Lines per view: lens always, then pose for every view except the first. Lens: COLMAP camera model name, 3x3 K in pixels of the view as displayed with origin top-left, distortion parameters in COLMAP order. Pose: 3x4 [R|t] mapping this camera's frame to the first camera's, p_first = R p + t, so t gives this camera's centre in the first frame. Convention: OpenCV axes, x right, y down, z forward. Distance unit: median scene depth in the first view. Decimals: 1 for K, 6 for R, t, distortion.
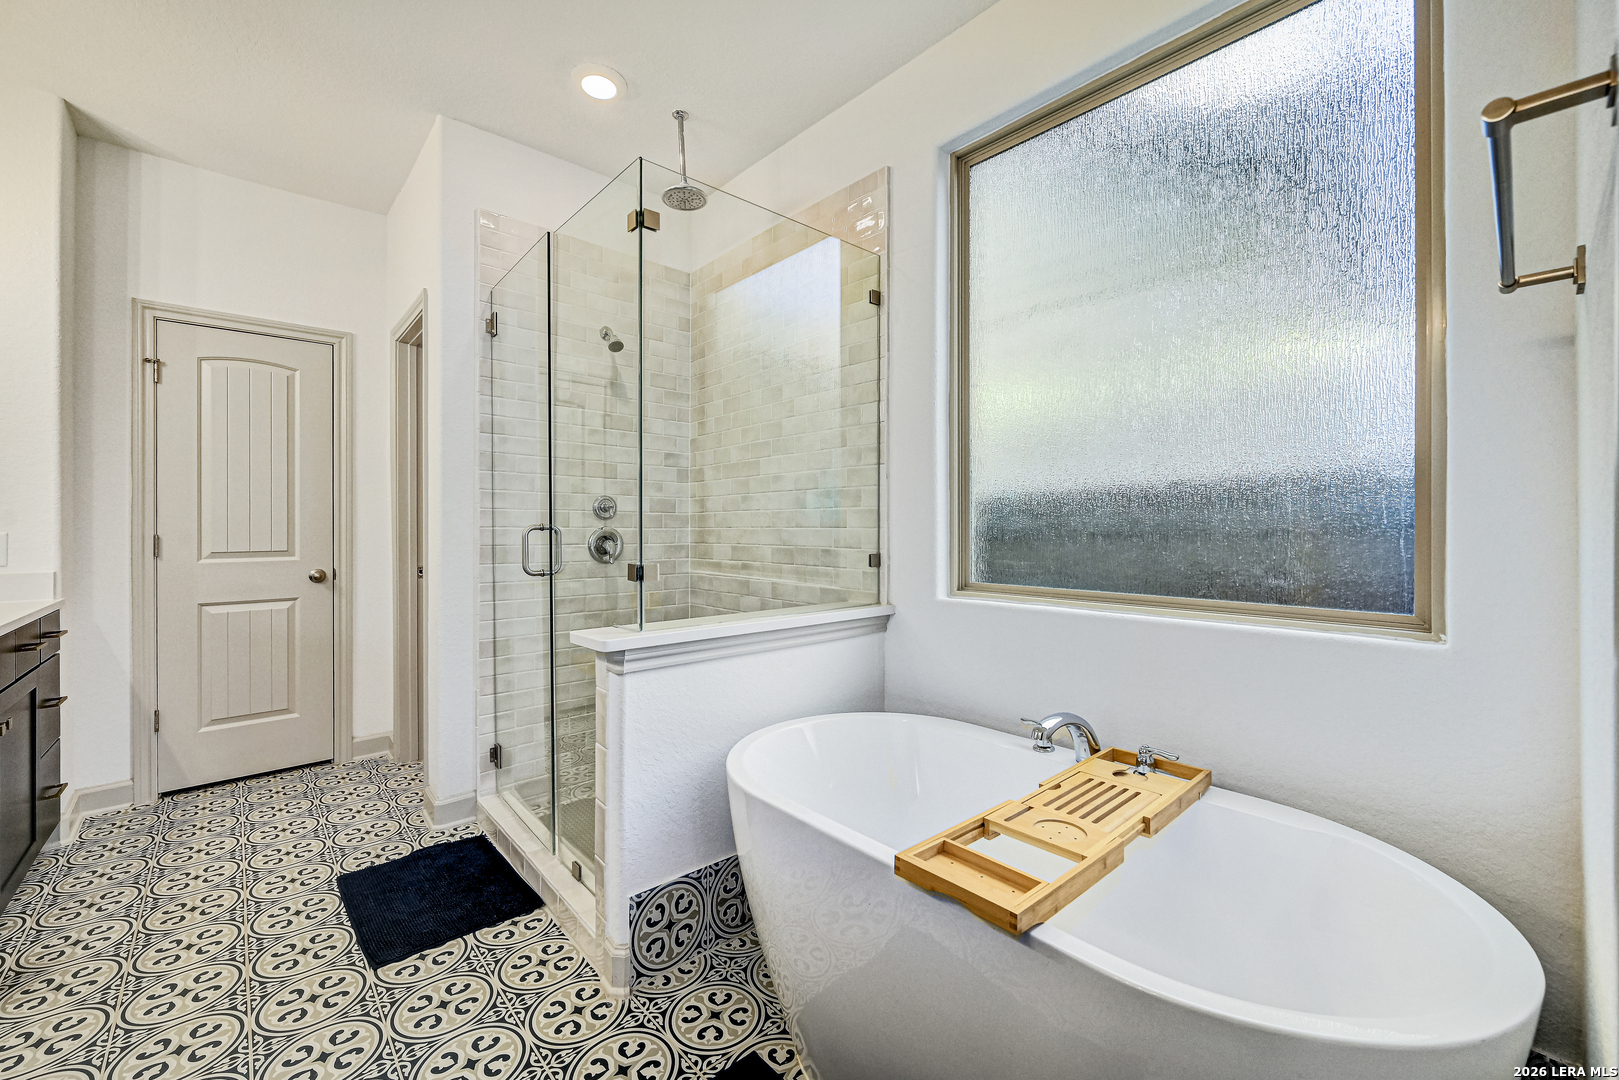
lens RADIAL K [[648.2, 0, 808.4], [0, 648.2, 526.1], [0, 0, 1]] dist [-0.002566, -0.000370]
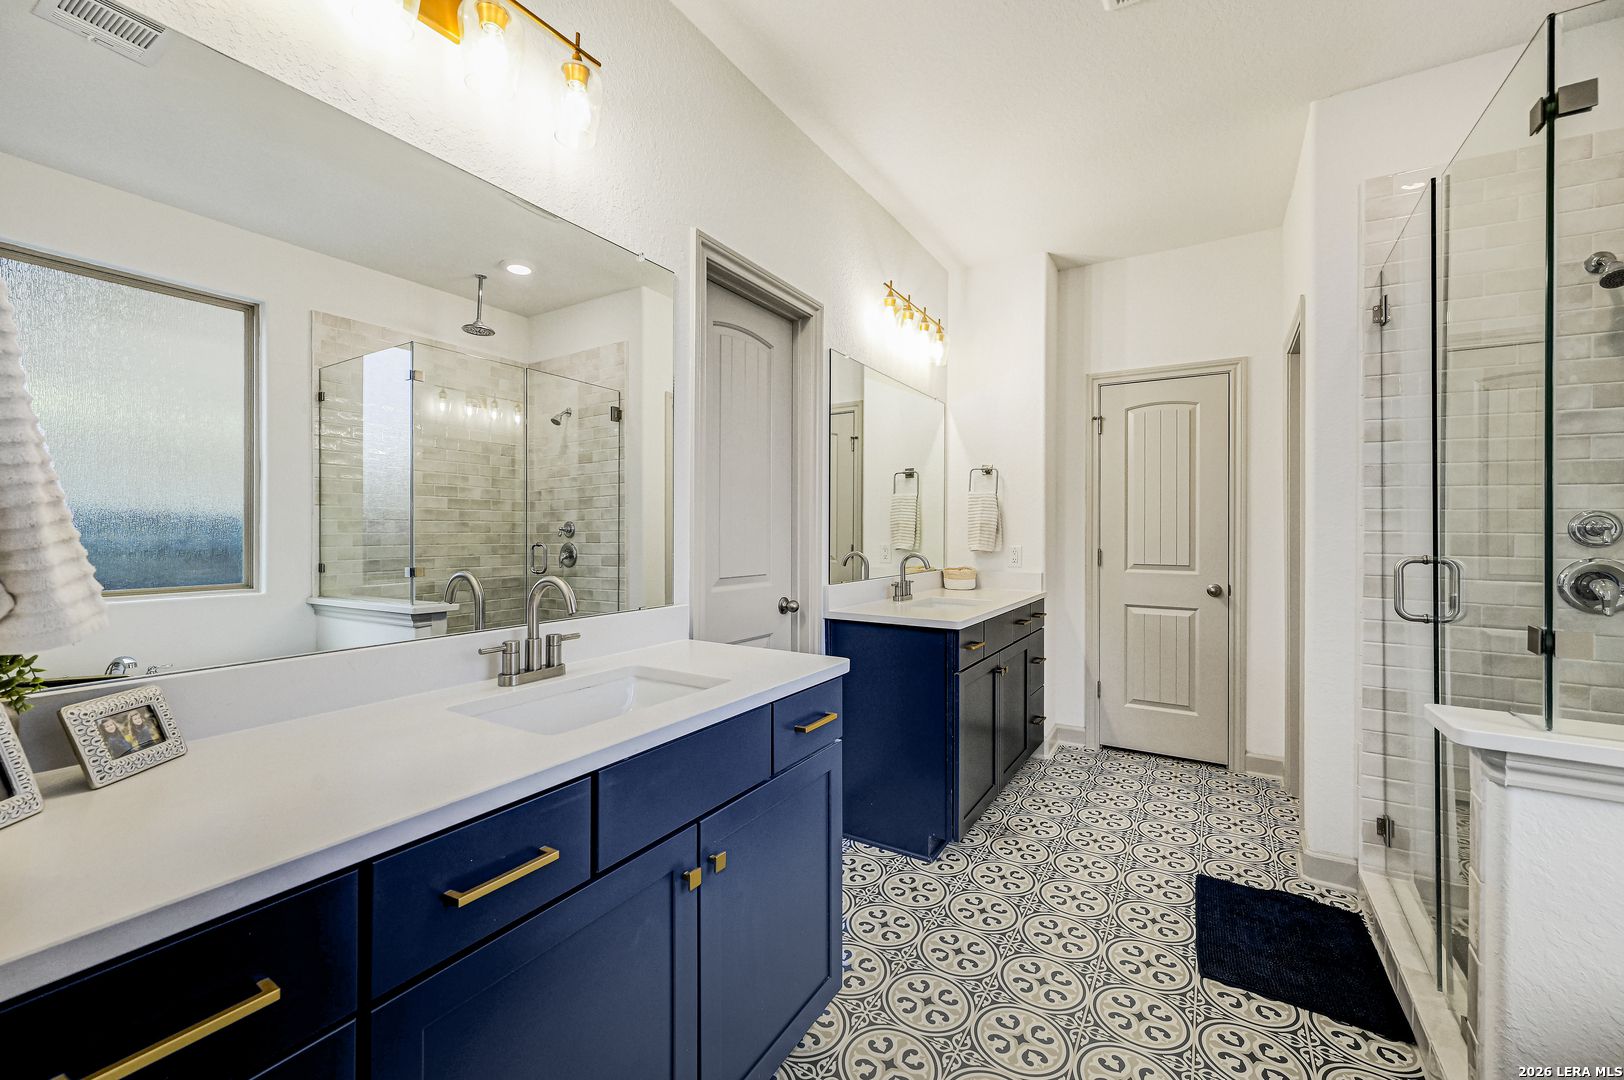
lens RADIAL K [[651.9, 0, 804.9], [0, 651.9, 526.2], [0, 0, 1]] dist [-0.001154, 0.001014]
pose [[0.272681, 0.000365, -0.962105, 0.119363], [-0.007394, 0.999971, -0.001716, -0.027339], [0.962076, 0.007582, 0.272675, 0.057168]]
